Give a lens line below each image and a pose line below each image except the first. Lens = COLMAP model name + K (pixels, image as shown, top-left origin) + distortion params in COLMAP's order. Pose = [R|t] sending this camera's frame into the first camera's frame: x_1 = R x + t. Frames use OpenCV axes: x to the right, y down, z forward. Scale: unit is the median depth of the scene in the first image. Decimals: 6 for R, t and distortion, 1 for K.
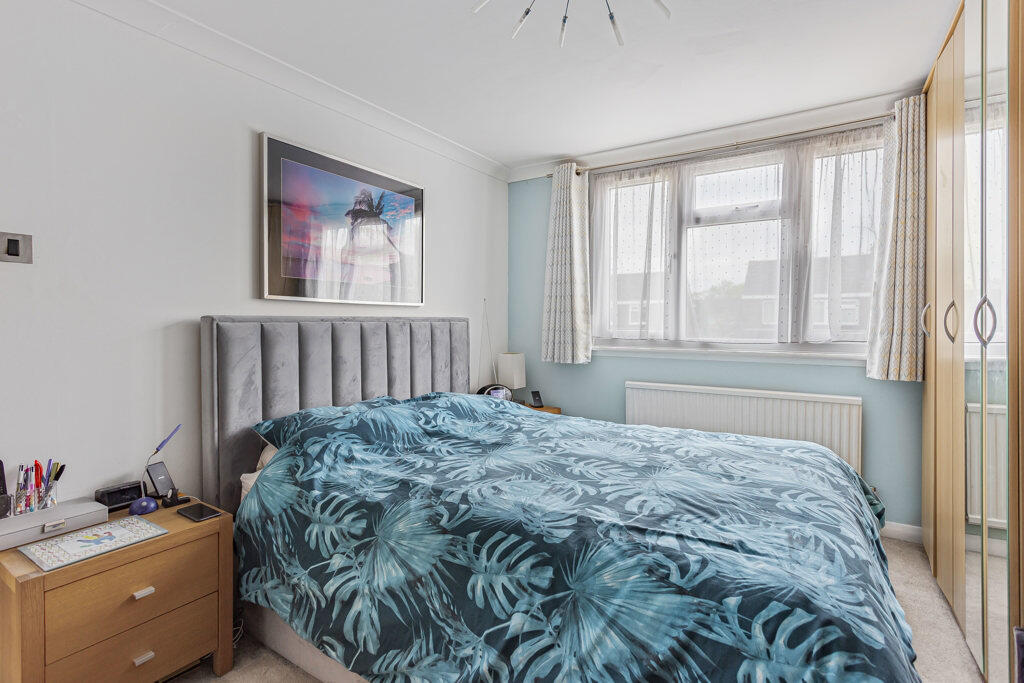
lens RADIAL K [[495.0, 0, 510.1], [0, 495.0, 332.9], [0, 0, 1]] dist [-0.002164, -0.000413]
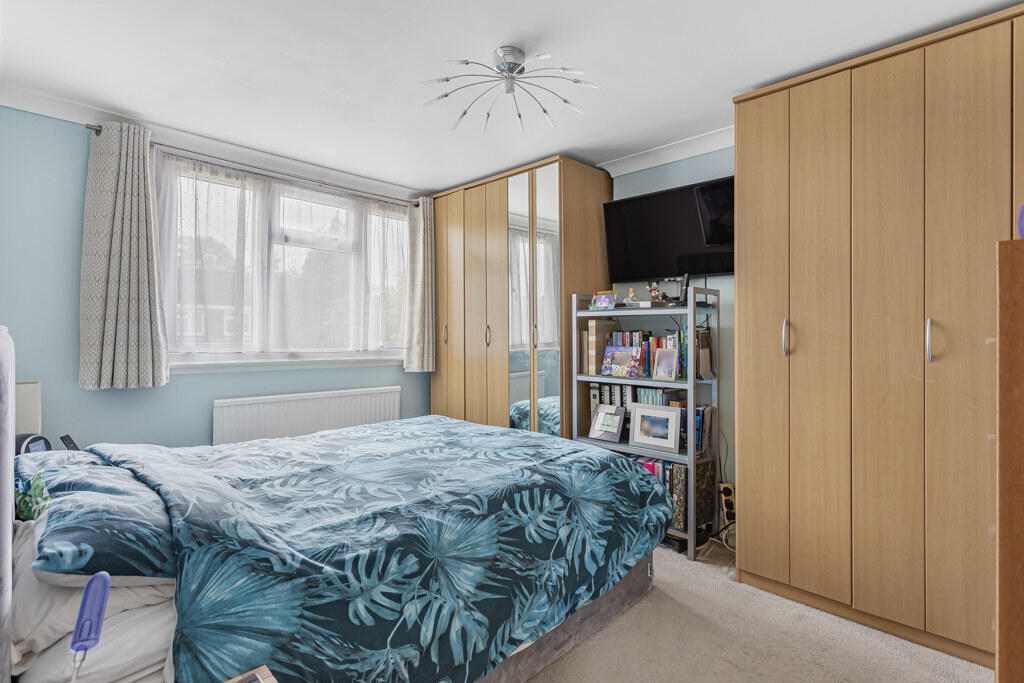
lens RADIAL K [[490.2, 0, 512.0], [0, 490.2, 341.5], [0, 0, 1]] dist [-0.000961, -0.000077]
pose [[0.211016, -0.011893, 0.977410, -1.138067], [0.013160, 0.999870, 0.009325, -0.021048], [-0.977394, 0.010895, 0.211145, 0.626378]]
